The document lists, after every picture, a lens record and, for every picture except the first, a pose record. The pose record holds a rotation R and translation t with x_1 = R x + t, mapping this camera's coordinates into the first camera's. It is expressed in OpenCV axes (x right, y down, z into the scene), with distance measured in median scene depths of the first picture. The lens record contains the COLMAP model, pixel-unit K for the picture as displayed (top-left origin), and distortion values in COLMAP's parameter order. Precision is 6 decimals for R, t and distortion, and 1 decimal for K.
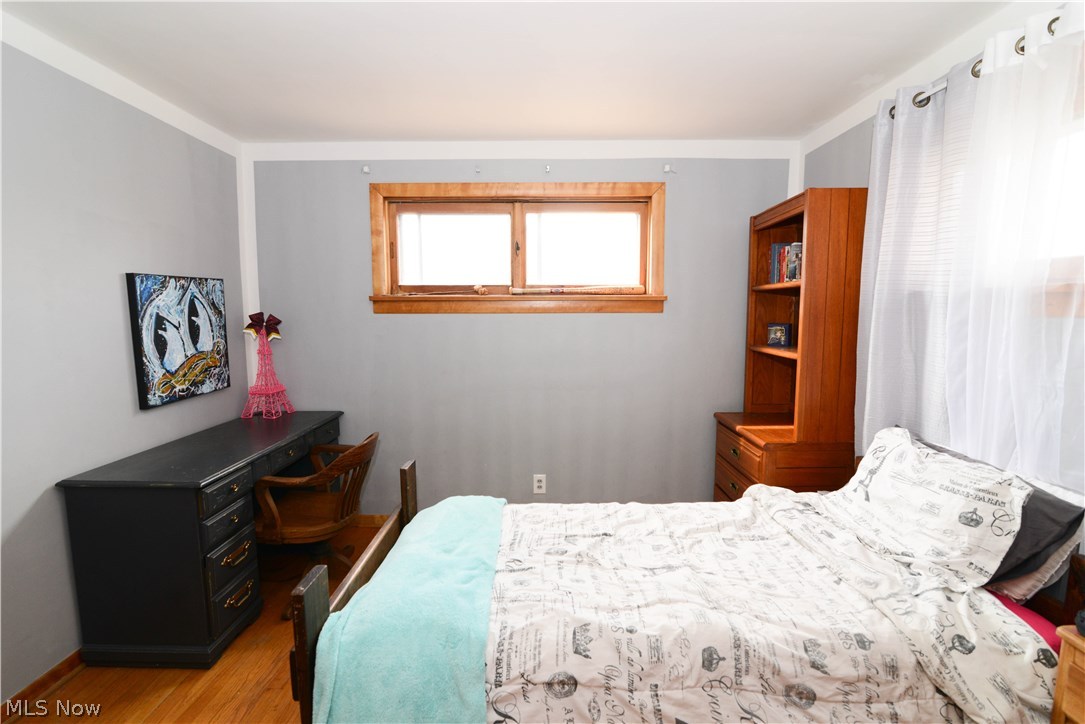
lens RADIAL K [[497.1, 0, 542.3], [0, 497.1, 367.7], [0, 0, 1]] dist [-0.020244, 0.001228]
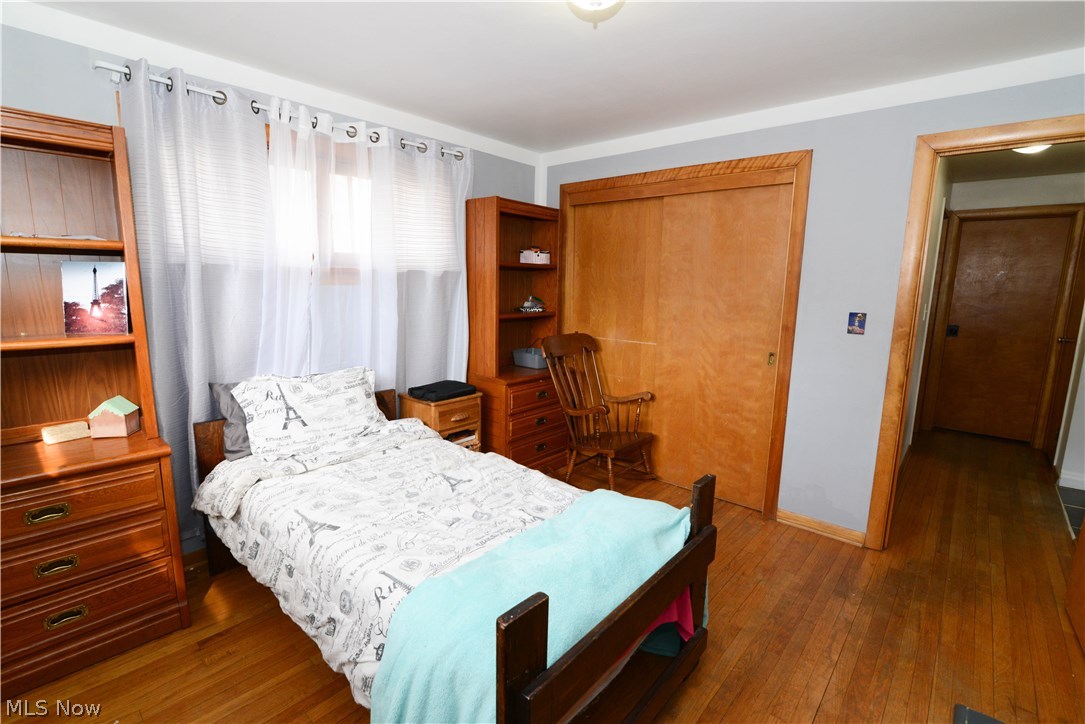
lens RADIAL K [[497.1, 0, 542.3], [0, 497.1, 367.7], [0, 0, 1]] dist [-0.020244, 0.001228]
pose [[-0.749911, -0.126538, 0.649324, -0.588824], [0.058236, 0.965098, 0.255333, -0.163115], [-0.658970, 0.229291, -0.716368, 1.321962]]
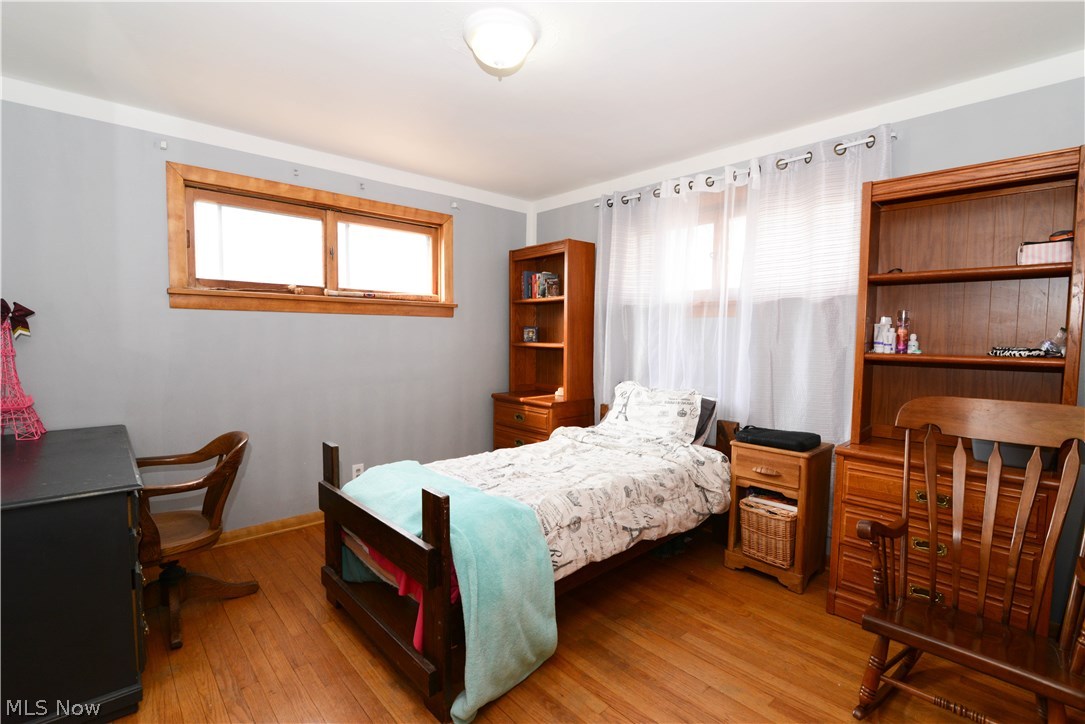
lens RADIAL K [[497.1, 0, 542.3], [0, 497.1, 367.7], [0, 0, 1]] dist [-0.020244, 0.001228]
pose [[0.738752, -0.035375, 0.673049, -0.668542], [0.065243, 0.997685, -0.019175, 0.083255], [-0.670812, 0.058078, 0.739350, -0.112174]]
